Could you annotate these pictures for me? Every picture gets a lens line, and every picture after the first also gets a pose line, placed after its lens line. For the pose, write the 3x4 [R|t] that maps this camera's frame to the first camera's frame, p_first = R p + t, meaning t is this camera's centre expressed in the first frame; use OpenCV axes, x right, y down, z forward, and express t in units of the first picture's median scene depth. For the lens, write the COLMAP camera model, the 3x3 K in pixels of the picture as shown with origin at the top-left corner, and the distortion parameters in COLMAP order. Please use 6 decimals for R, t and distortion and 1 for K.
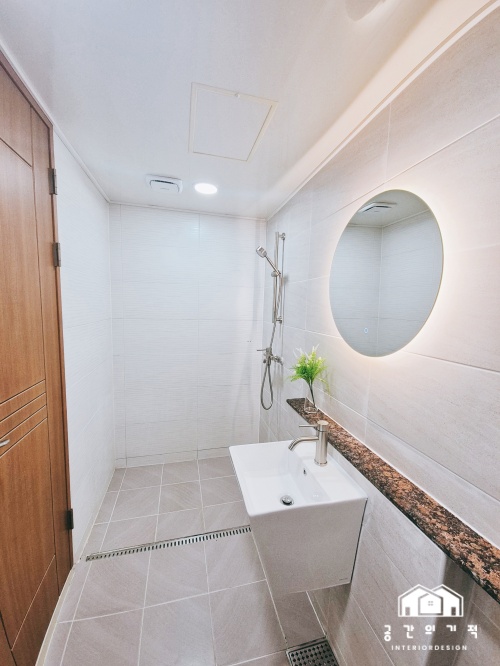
lens RADIAL K [[270.9, 0, 250.0], [0, 270.9, 333.0], [0, 0, 1]] dist [-0.001075, -0.000343]
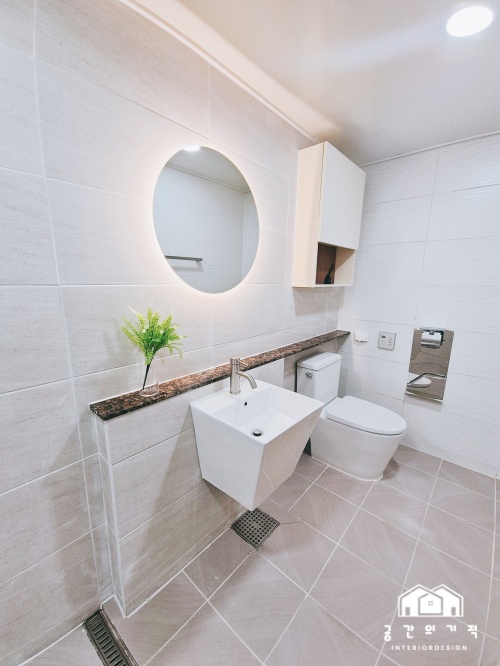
lens RADIAL K [[270.9, 0, 250.0], [0, 270.9, 333.0], [0, 0, 1]] dist [-0.001075, -0.000343]
pose [[-0.562146, -0.195930, 0.803494, -0.627364], [0.058915, 0.959578, 0.275209, -0.064627], [-0.824937, 0.202045, -0.527879, 1.498398]]
